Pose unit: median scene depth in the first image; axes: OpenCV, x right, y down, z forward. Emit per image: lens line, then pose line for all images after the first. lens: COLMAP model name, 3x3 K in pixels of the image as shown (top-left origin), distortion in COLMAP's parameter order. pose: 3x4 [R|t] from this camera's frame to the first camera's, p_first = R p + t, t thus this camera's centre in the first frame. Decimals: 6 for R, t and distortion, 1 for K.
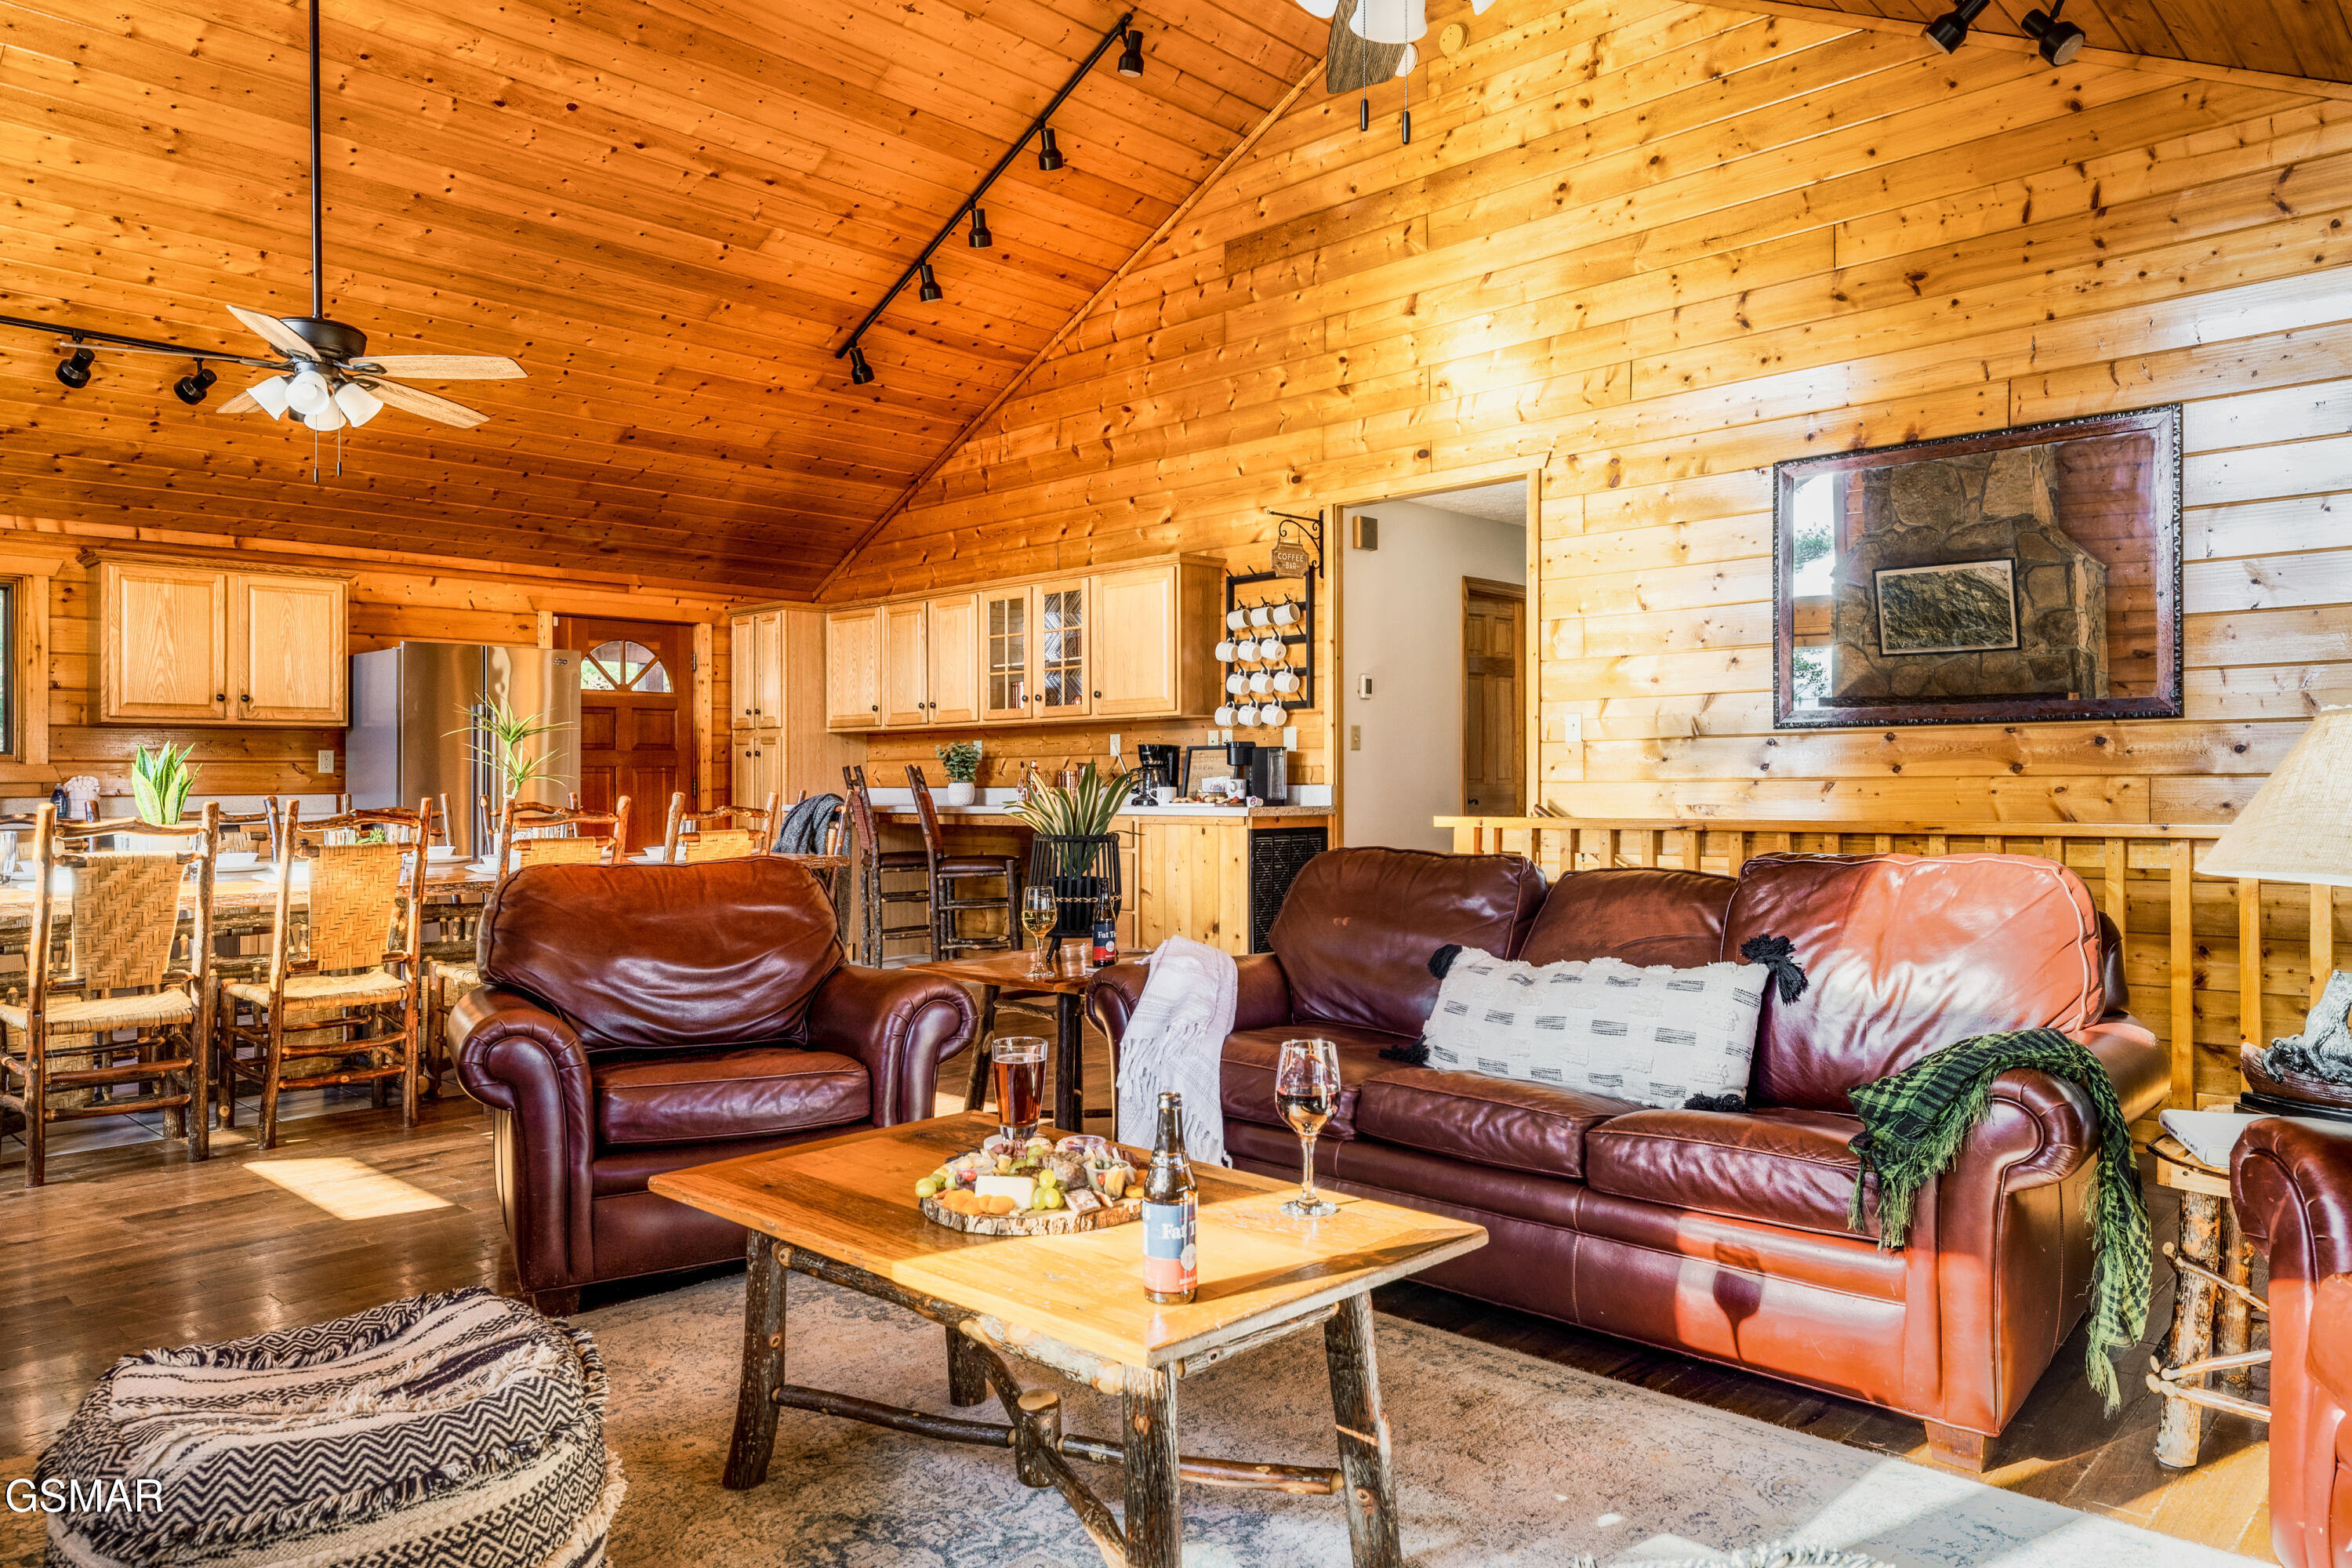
lens RADIAL K [[1550.7, 0, 1187.3], [0, 1550.7, 782.0], [0, 0, 1]] dist [0.006131, -0.001017]
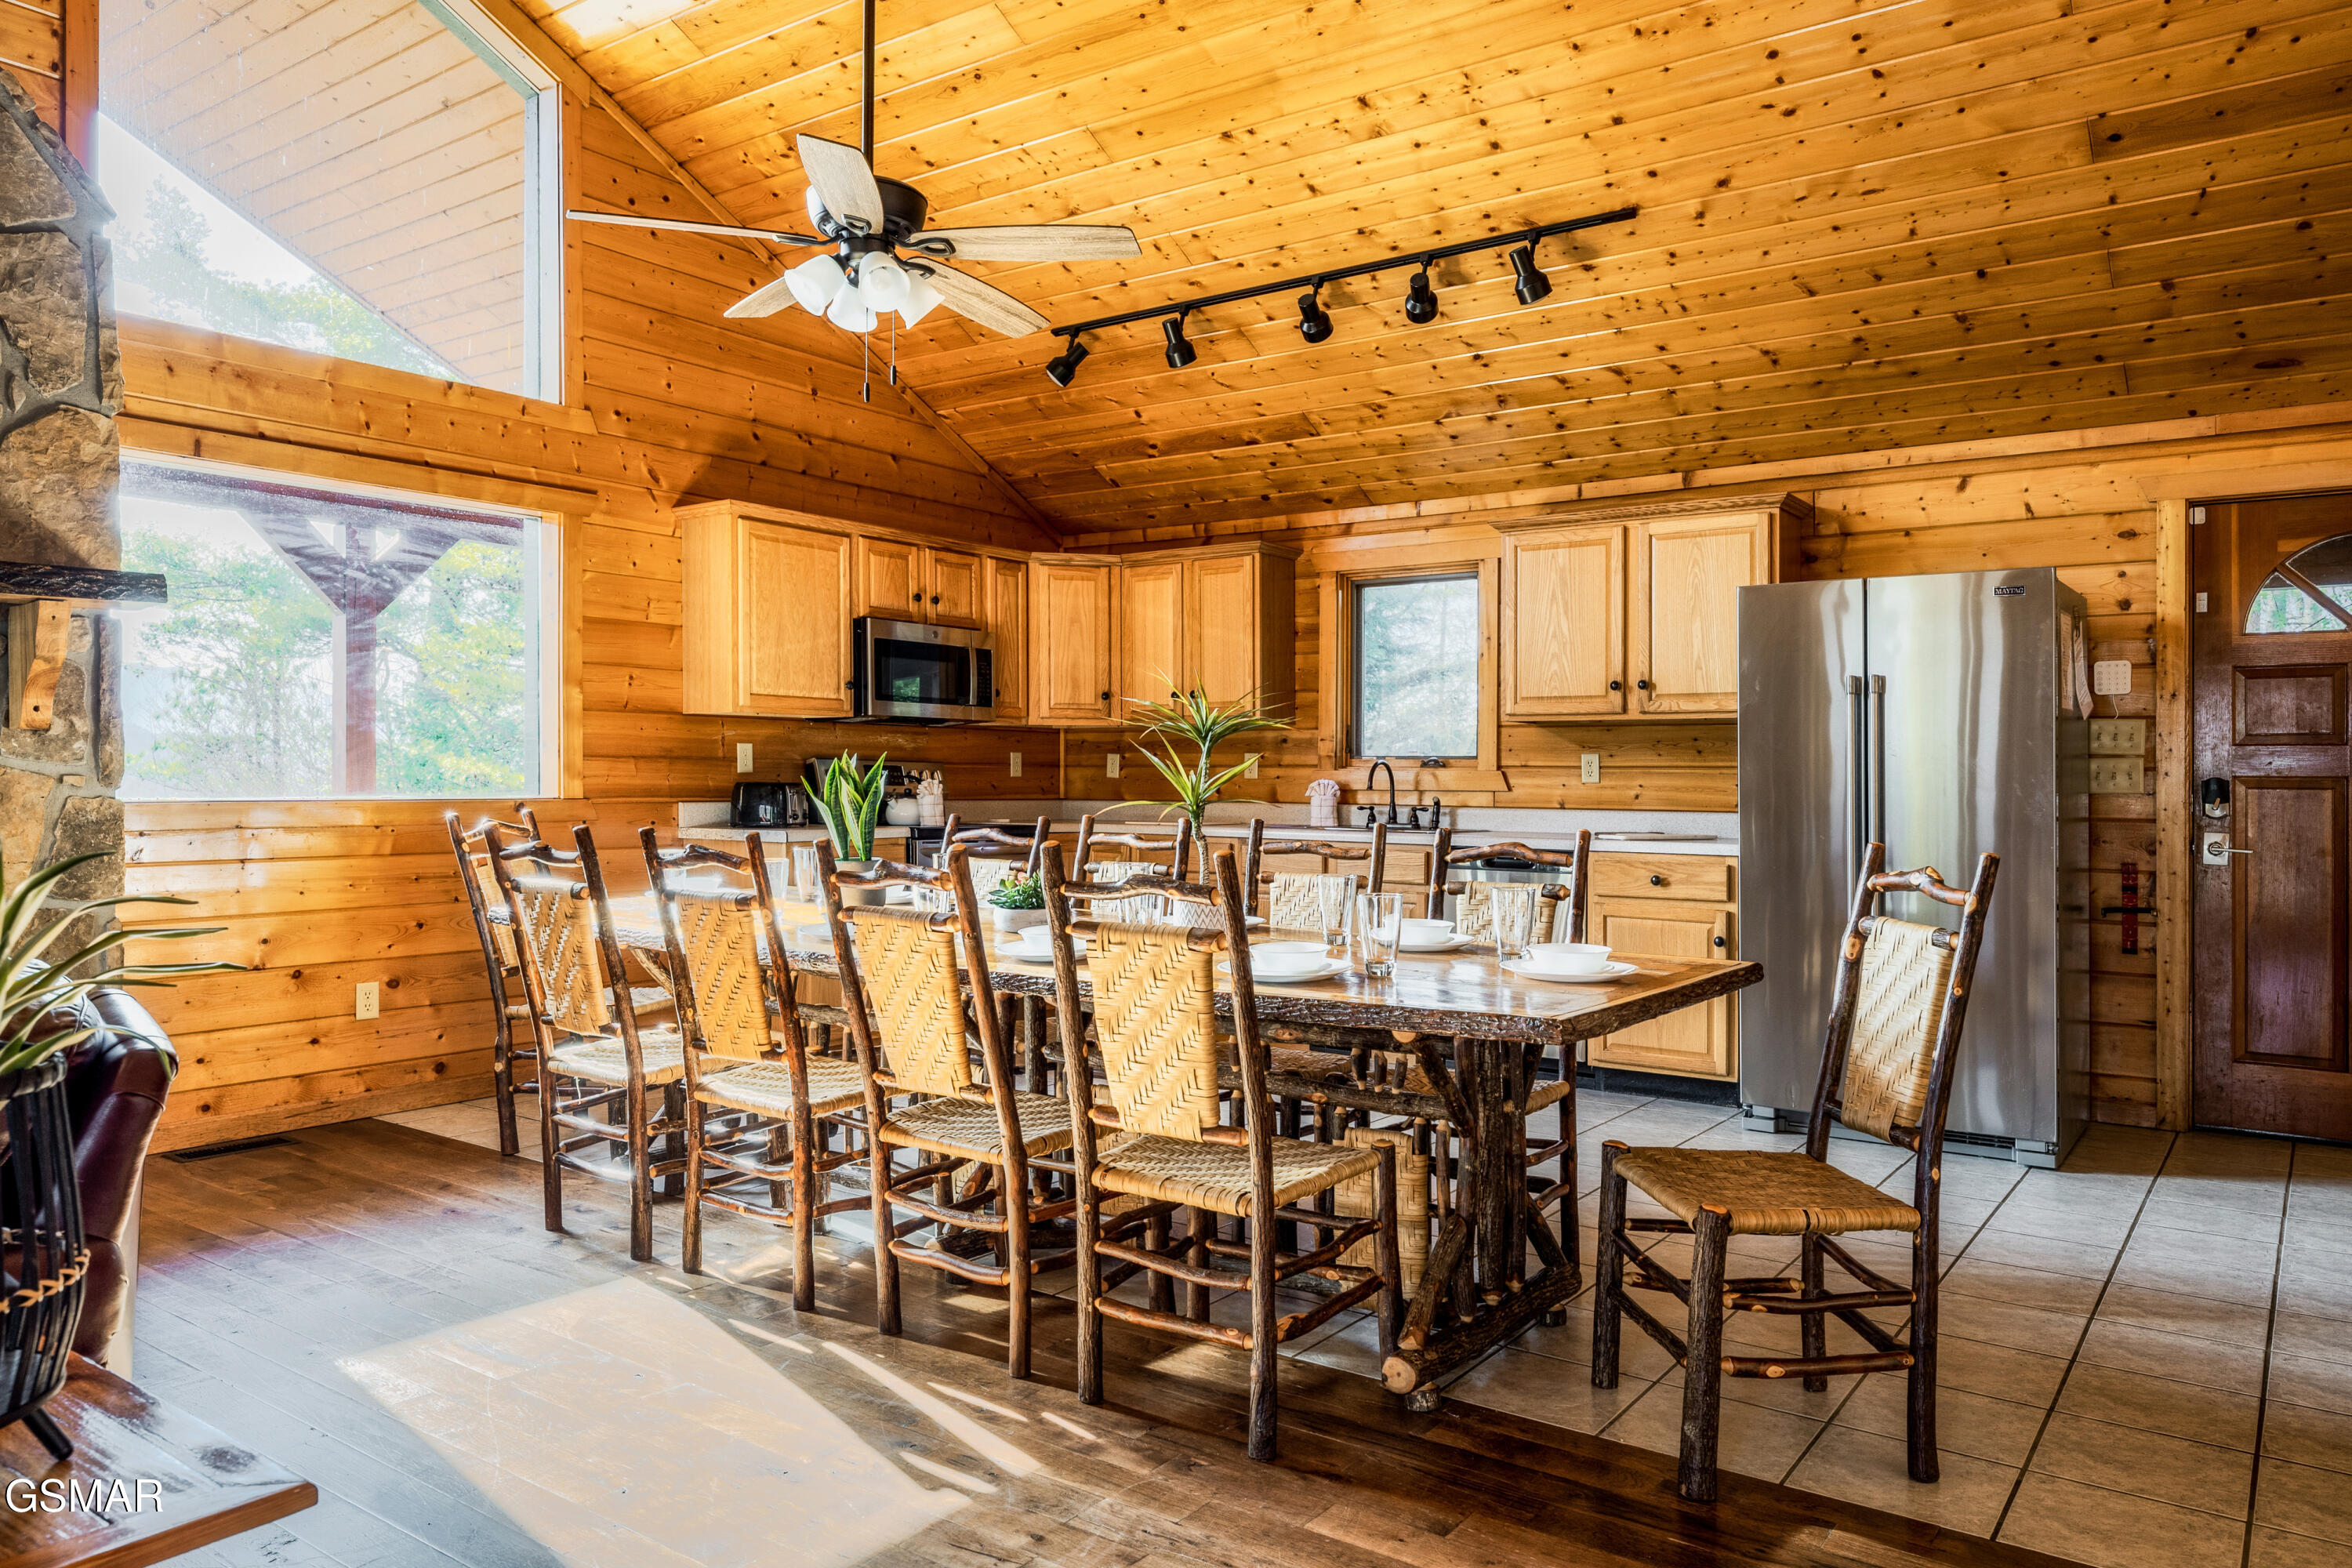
lens RADIAL K [[1587.0, 0, 1154.9], [0, 1587.0, 760.4], [0, 0, 1]] dist [0.007320, -0.000969]
pose [[0.128159, 0.000444, -0.991753, 0.137895], [-0.009119, 0.999958, -0.000730, -0.014349], [0.991712, 0.009137, 0.128158, 0.681845]]
